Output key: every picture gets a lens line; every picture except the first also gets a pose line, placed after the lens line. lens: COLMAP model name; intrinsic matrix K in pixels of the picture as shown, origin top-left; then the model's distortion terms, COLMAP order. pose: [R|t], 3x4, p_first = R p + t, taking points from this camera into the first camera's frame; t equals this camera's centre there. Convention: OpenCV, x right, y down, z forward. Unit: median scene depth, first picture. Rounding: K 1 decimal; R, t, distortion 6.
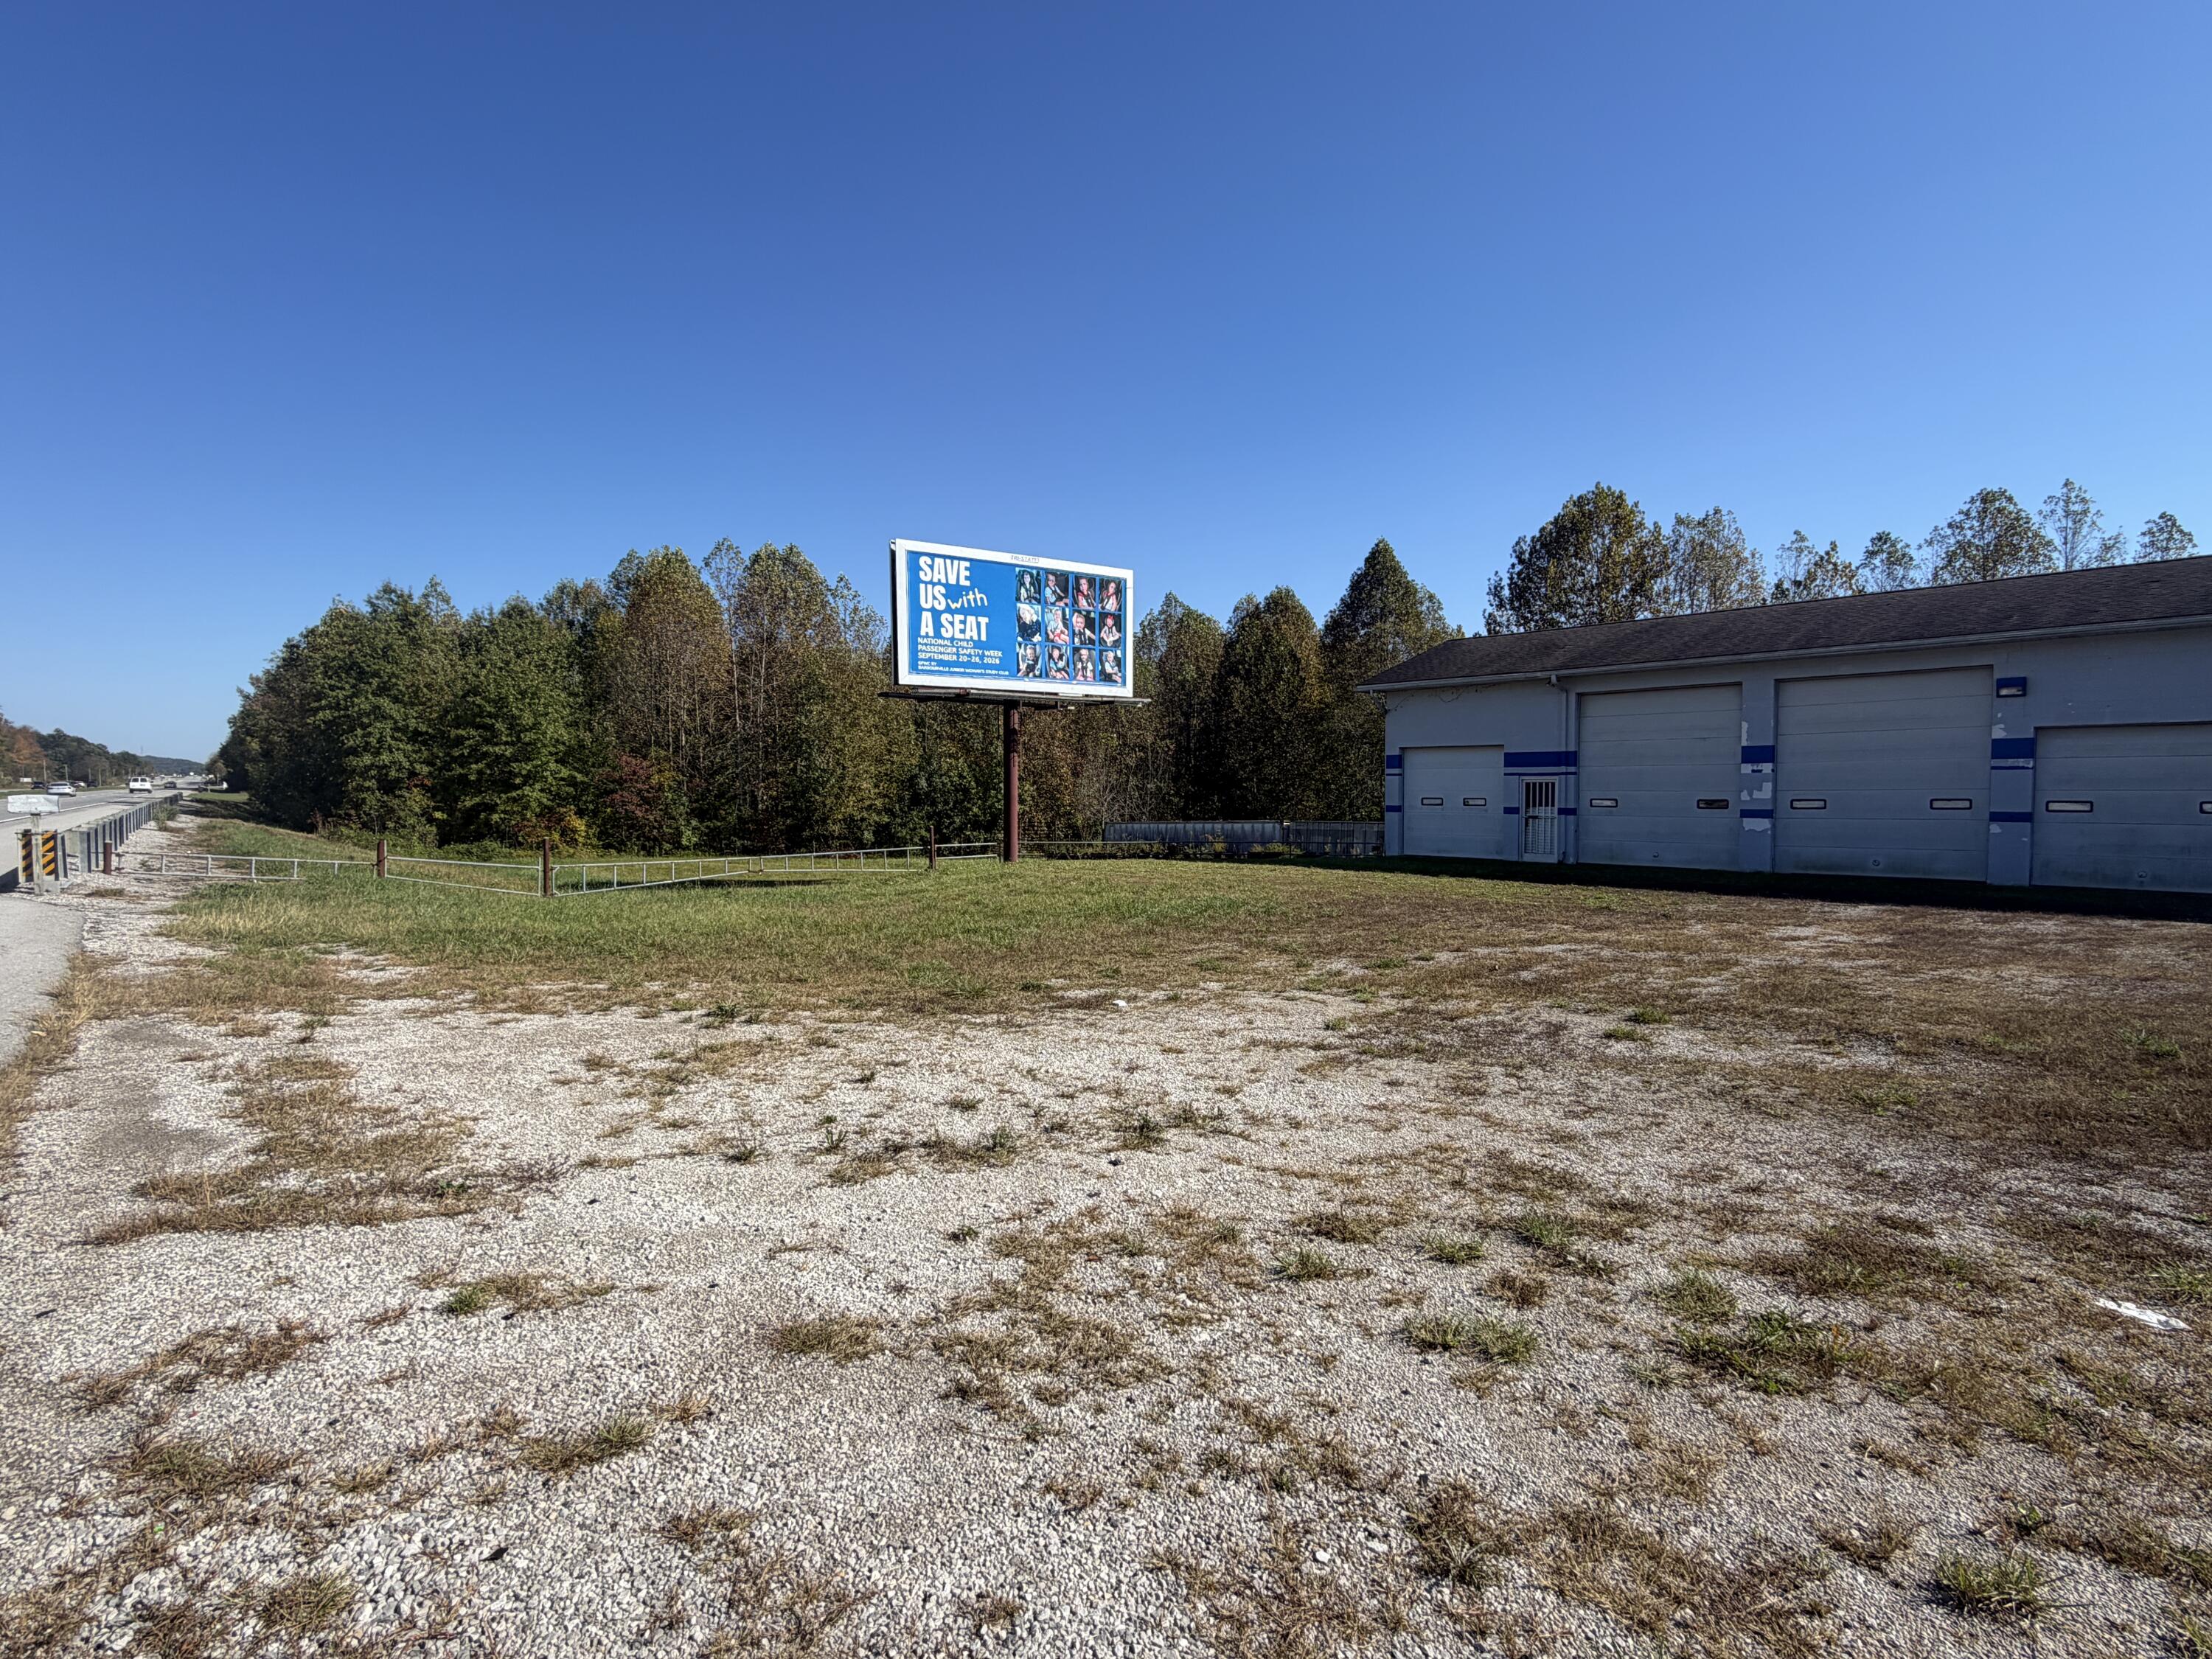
lens RADIAL K [[1034.1, 0, 1102.5], [0, 1034.1, 830.1], [0, 0, 1]] dist [-0.000064, -0.000695]
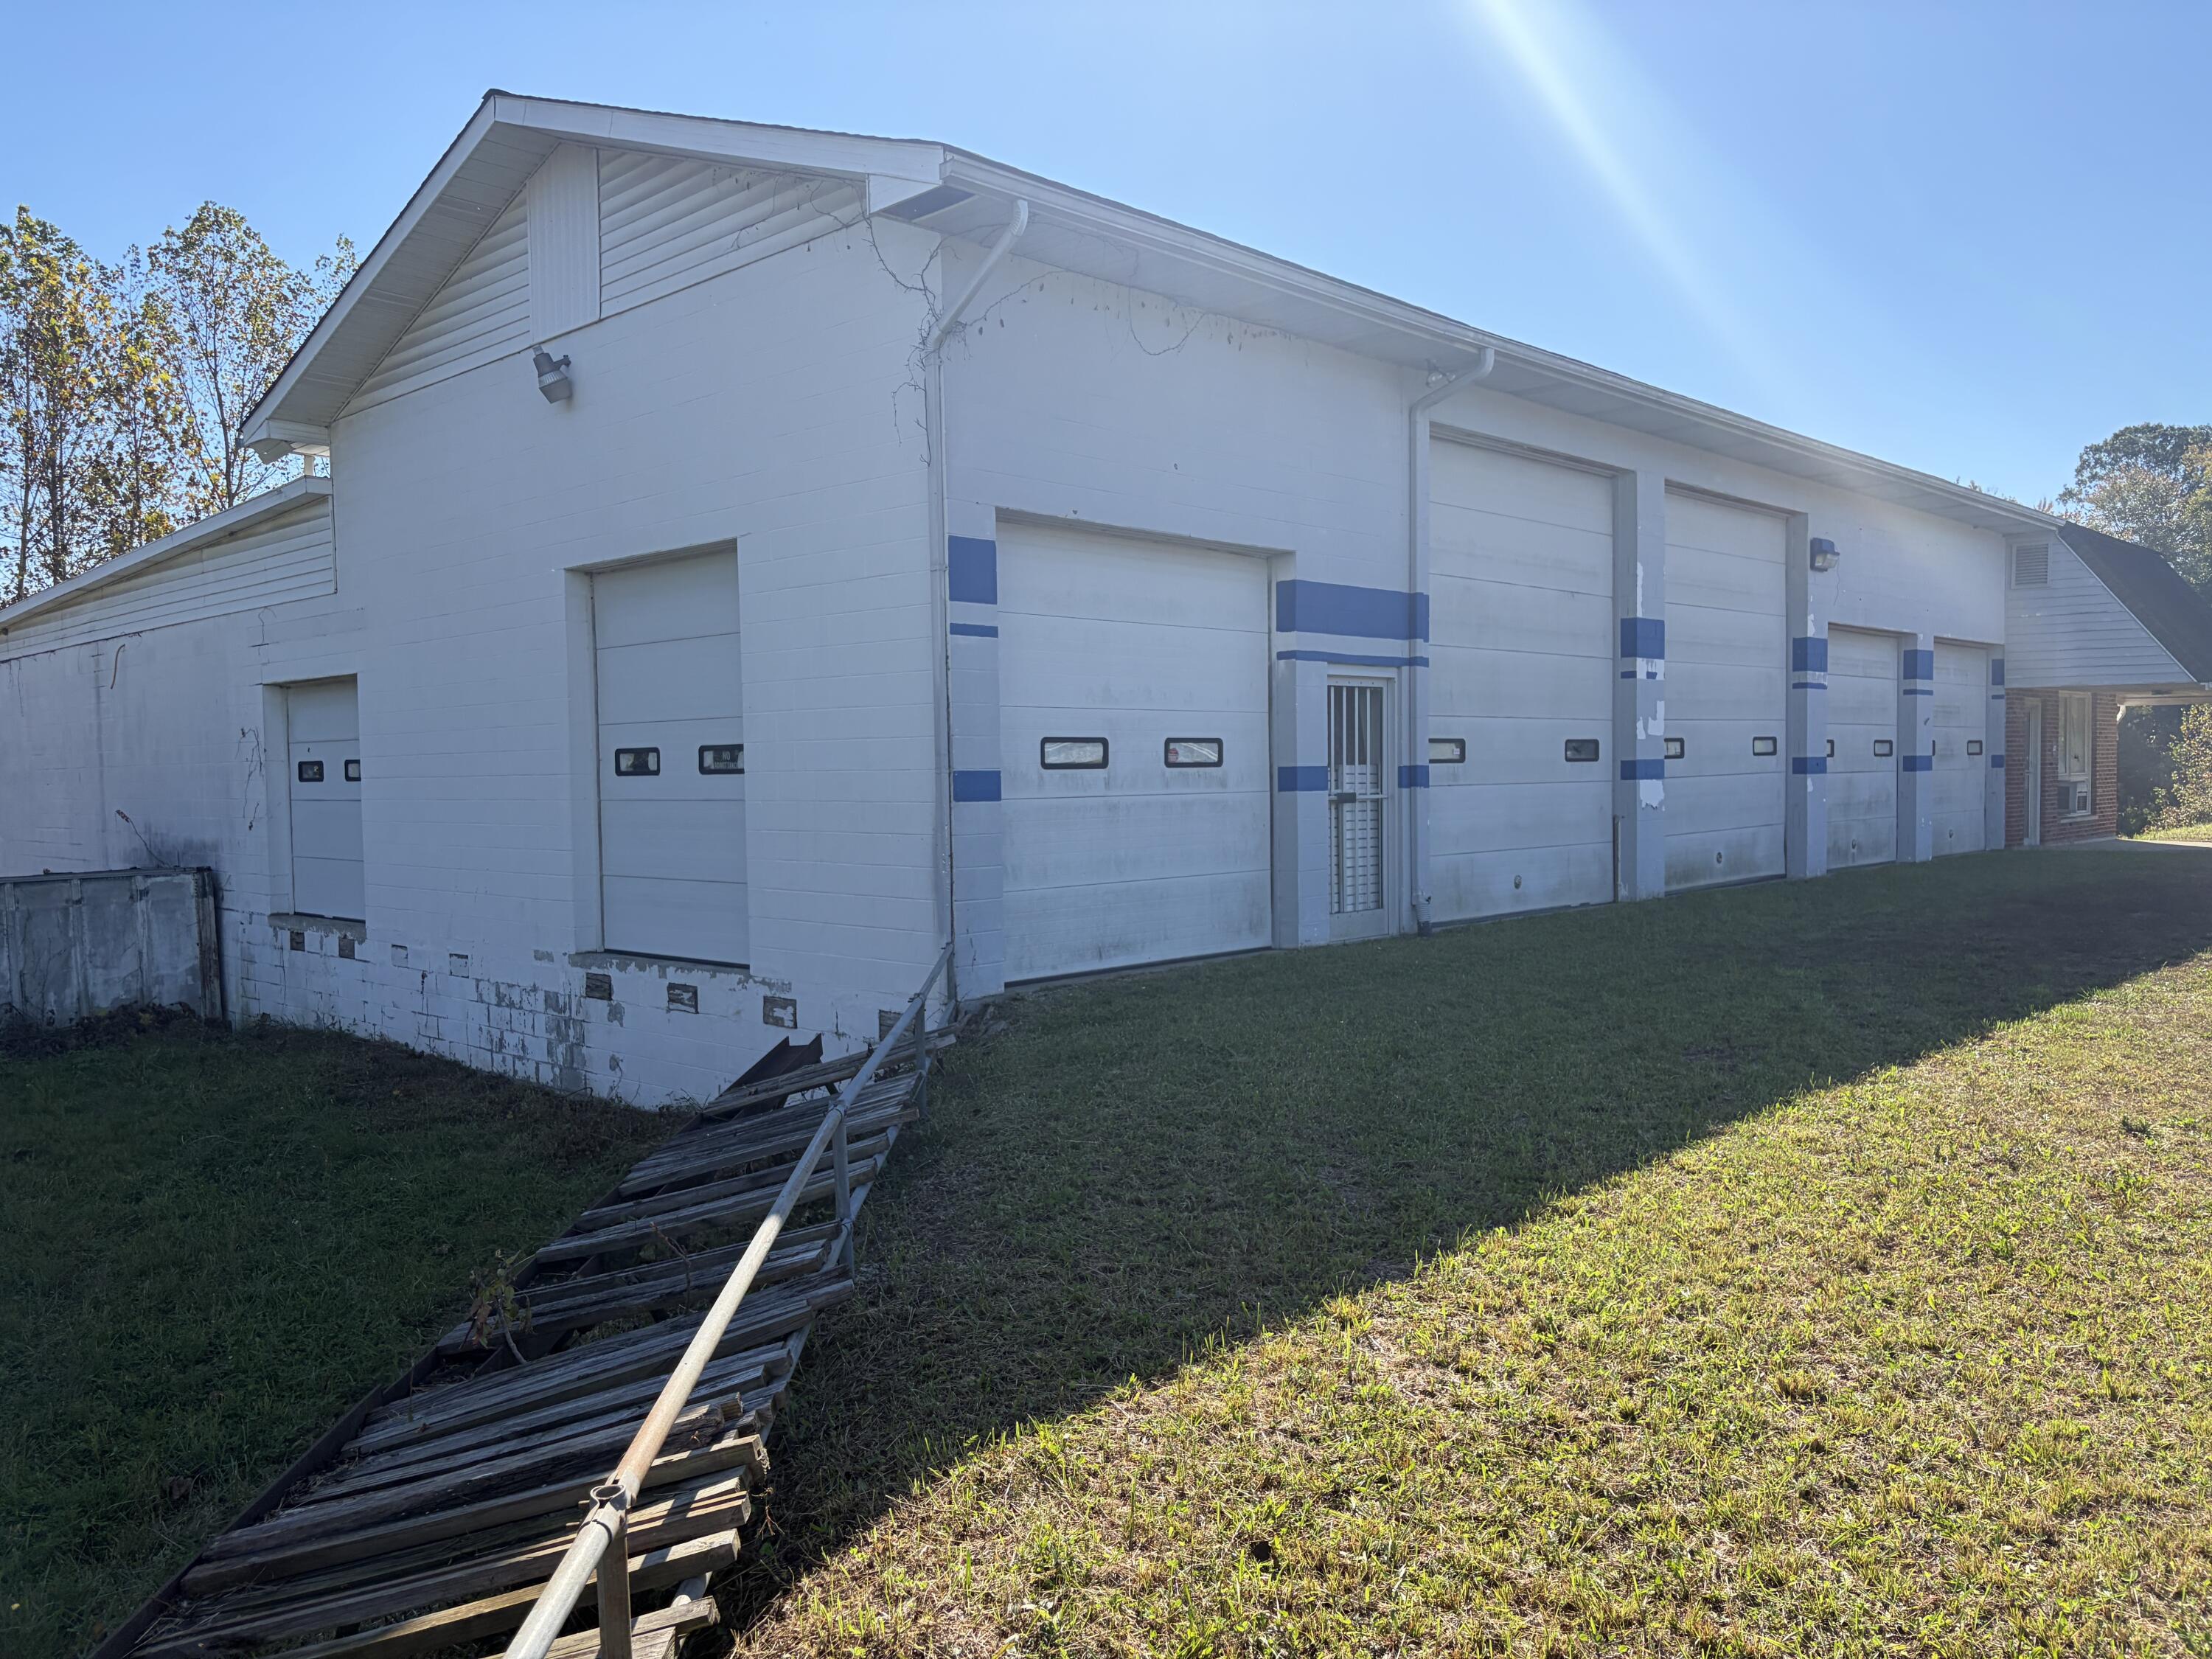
lens RADIAL K [[1676.6, 0, 1100.5], [0, 1676.6, 848.9], [0, 0, 1]] dist [0.049231, -0.054862]
pose [[-0.097828, -0.044150, 0.994224, -0.074062], [0.055277, 0.997232, 0.049722, -0.027901], [-0.993667, 0.059822, -0.095116, 1.181445]]
